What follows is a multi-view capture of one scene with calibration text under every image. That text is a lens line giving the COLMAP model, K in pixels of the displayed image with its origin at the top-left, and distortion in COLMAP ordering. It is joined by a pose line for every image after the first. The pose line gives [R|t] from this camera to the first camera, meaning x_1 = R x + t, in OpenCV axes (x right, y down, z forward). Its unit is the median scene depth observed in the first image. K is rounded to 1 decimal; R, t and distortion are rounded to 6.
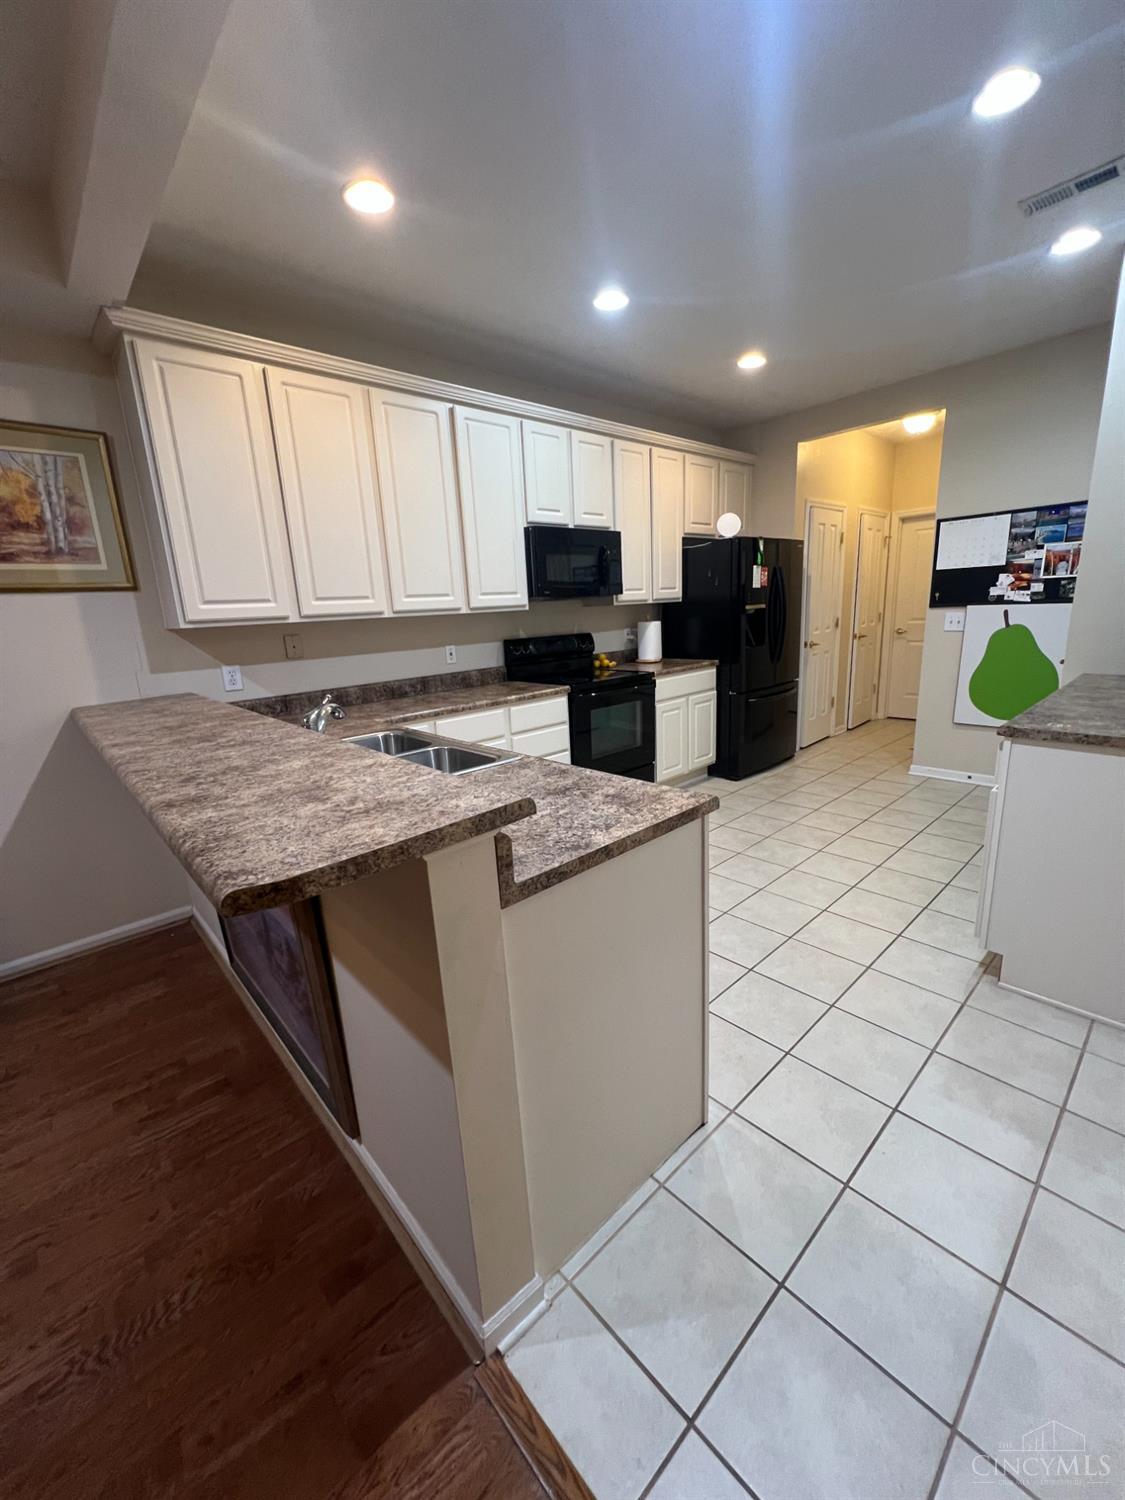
lens RADIAL K [[599.2, 0, 562.5], [0, 599.2, 750.0], [0, 0, 1]] dist [0.001639, -0.000310]
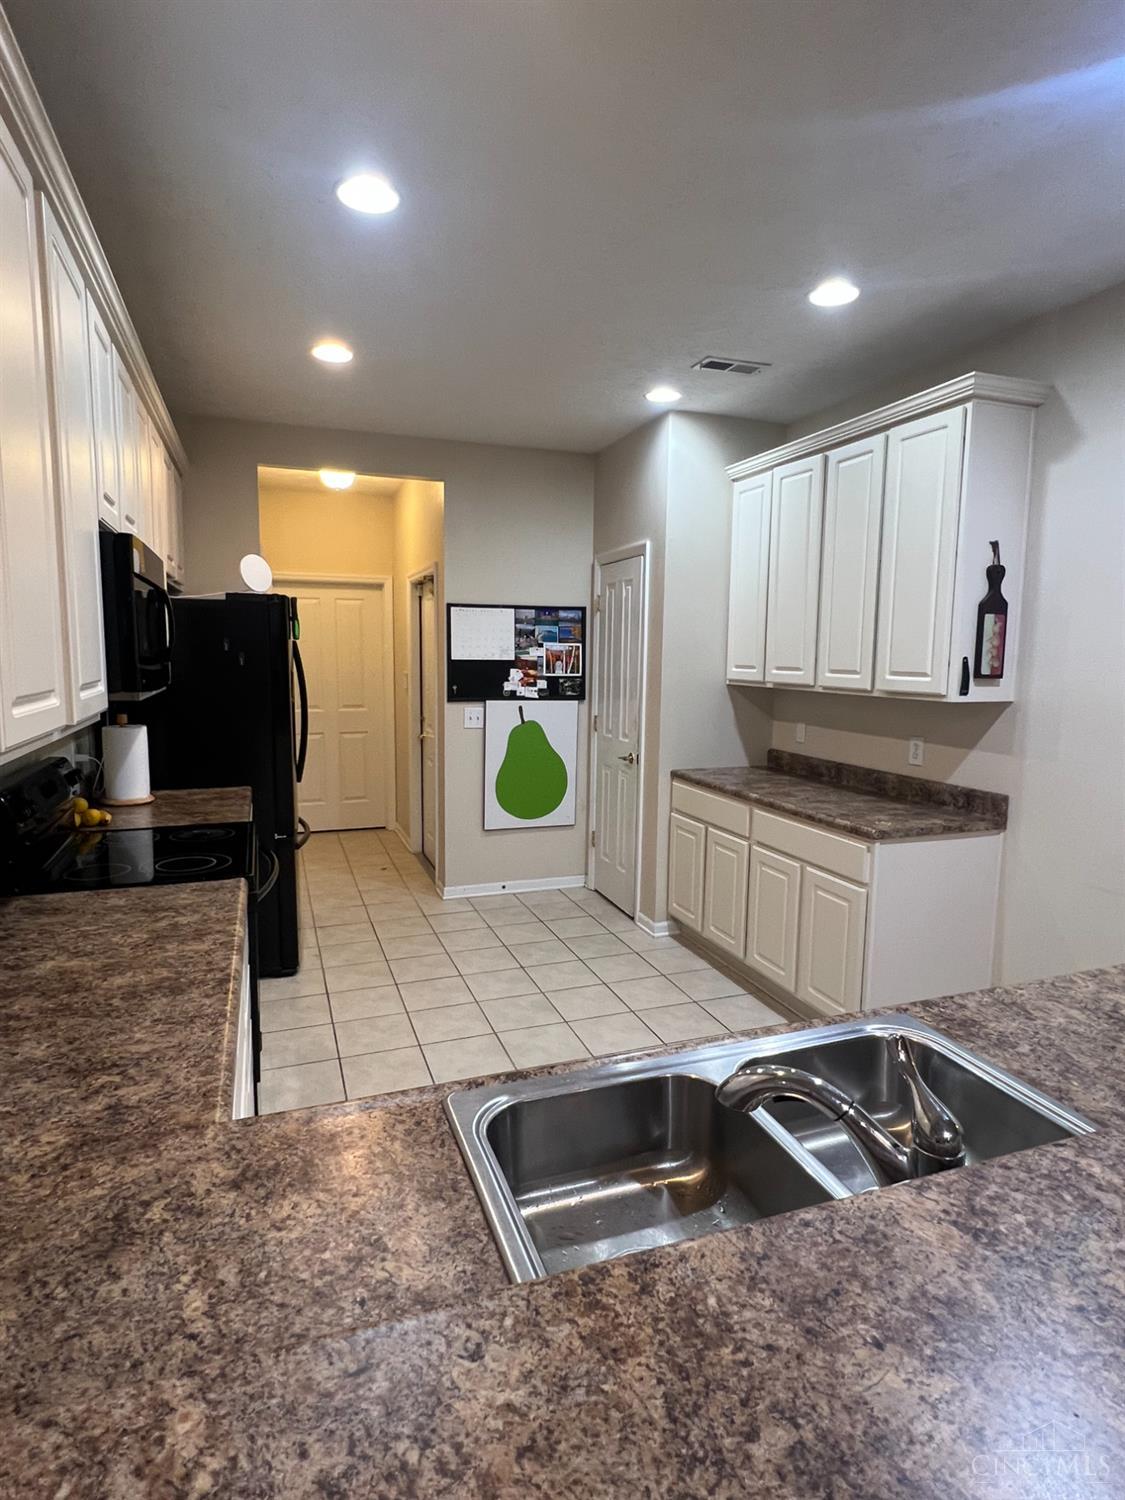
lens RADIAL K [[781.6, 0, 542.8], [0, 781.6, 750.4], [0, 0, 1]] dist [-0.000790, -0.000008]
pose [[0.390702, -0.061536, 0.918458, -0.406909], [0.183527, 0.982939, -0.012214, -0.147153], [-0.902037, 0.173334, 0.395330, 0.504861]]
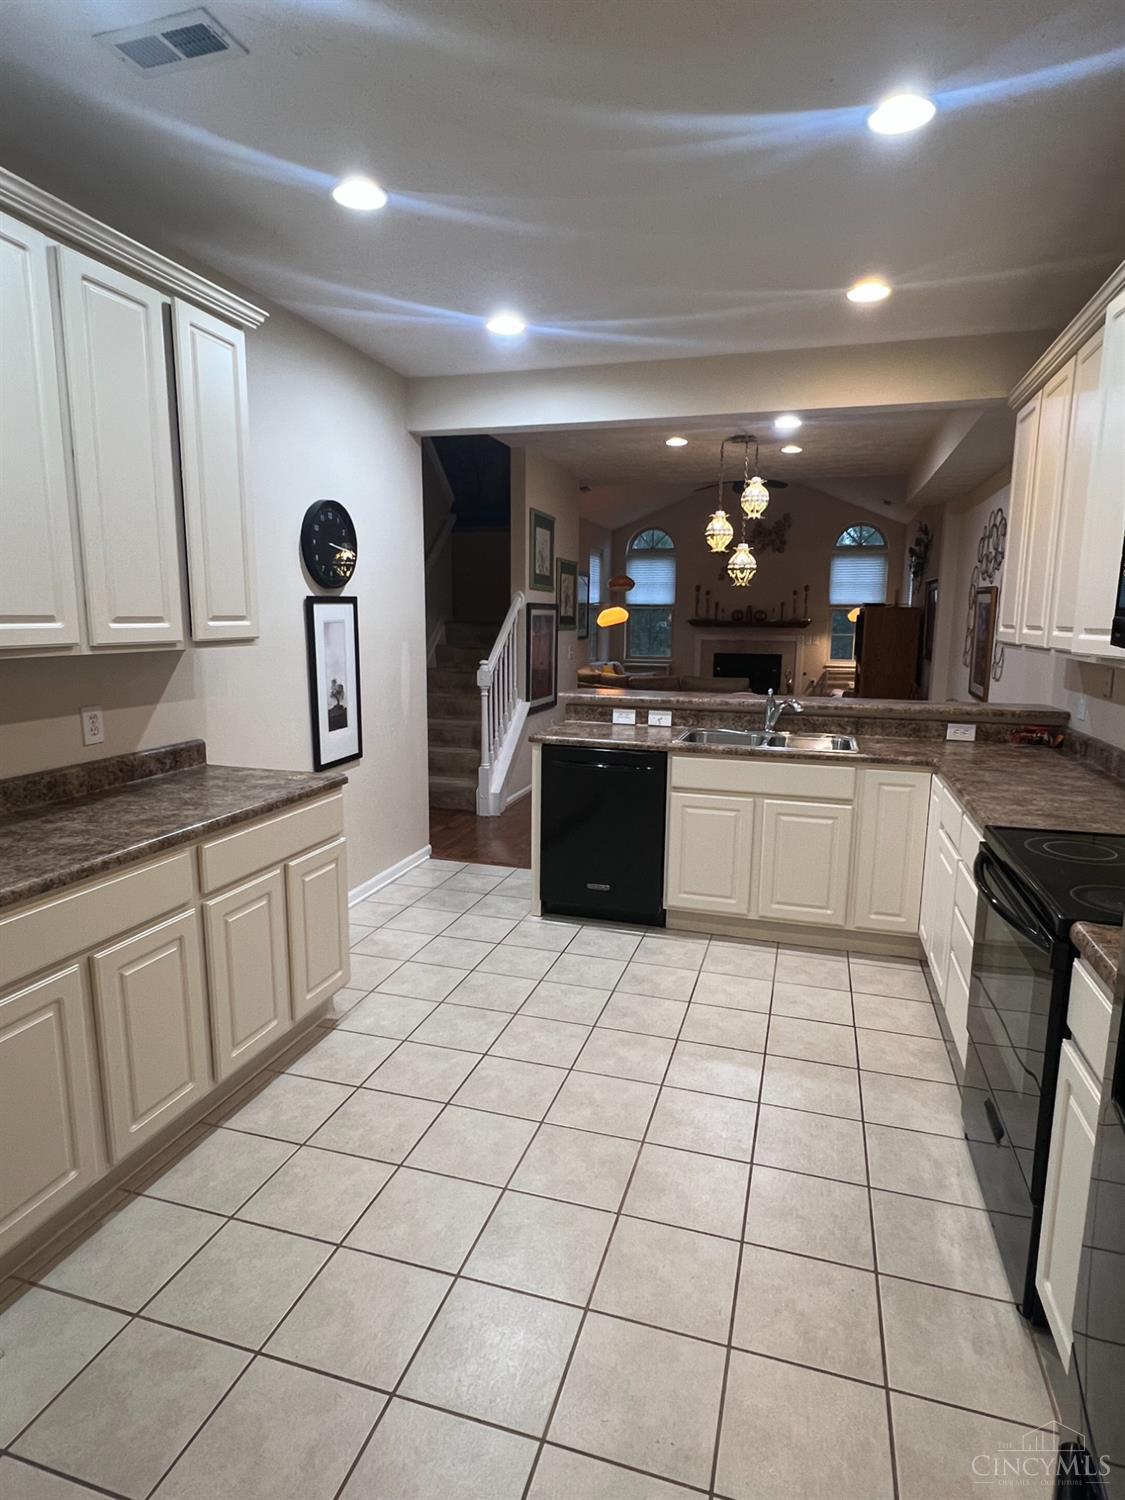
lens RADIAL K [[833.1, 0, 561.7], [0, 833.1, 754.8], [0, 0, 1]] dist [-0.000747, -0.002357]
pose [[-0.858741, 0.127582, -0.496274, 0.592298], [-0.084969, 0.919644, 0.383451, -0.360381], [0.505317, 0.371453, -0.778895, 1.233188]]
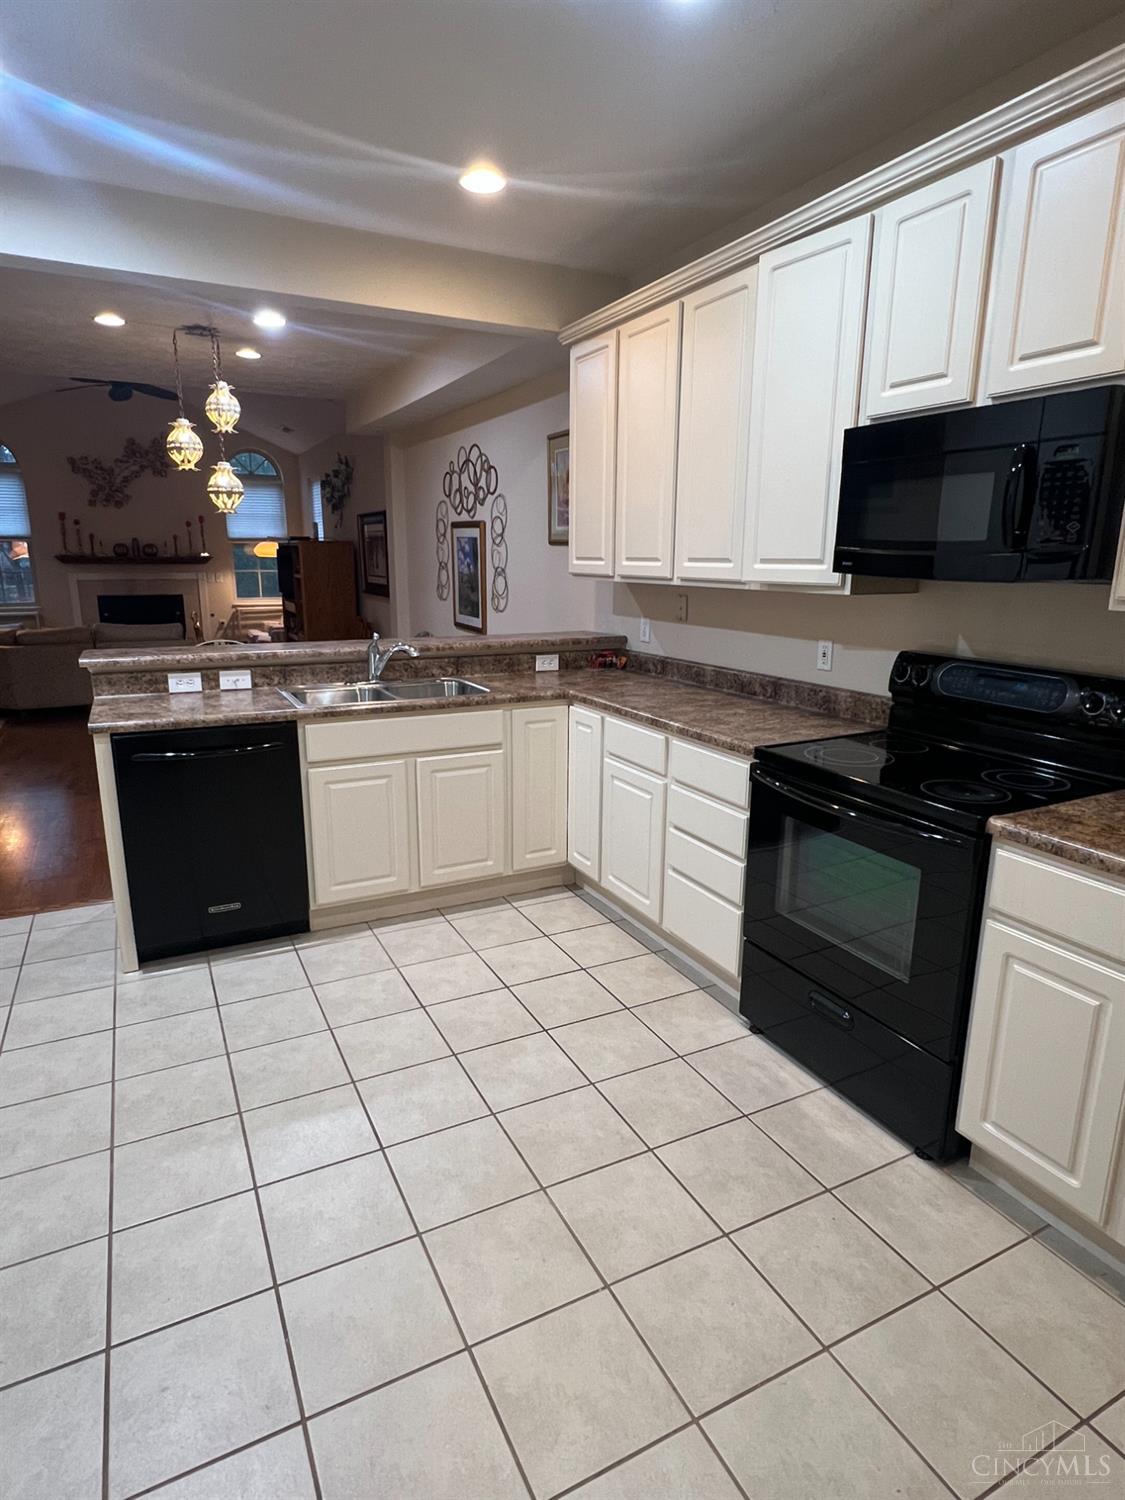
lens RADIAL K [[833.1, 0, 561.7], [0, 833.1, 754.8], [0, 0, 1]] dist [-0.000747, -0.002357]
pose [[-0.262950, 0.272548, -0.925513, 0.672420], [-0.217913, 0.917705, 0.332161, -0.281314], [0.939878, 0.289023, -0.181919, 0.907073]]
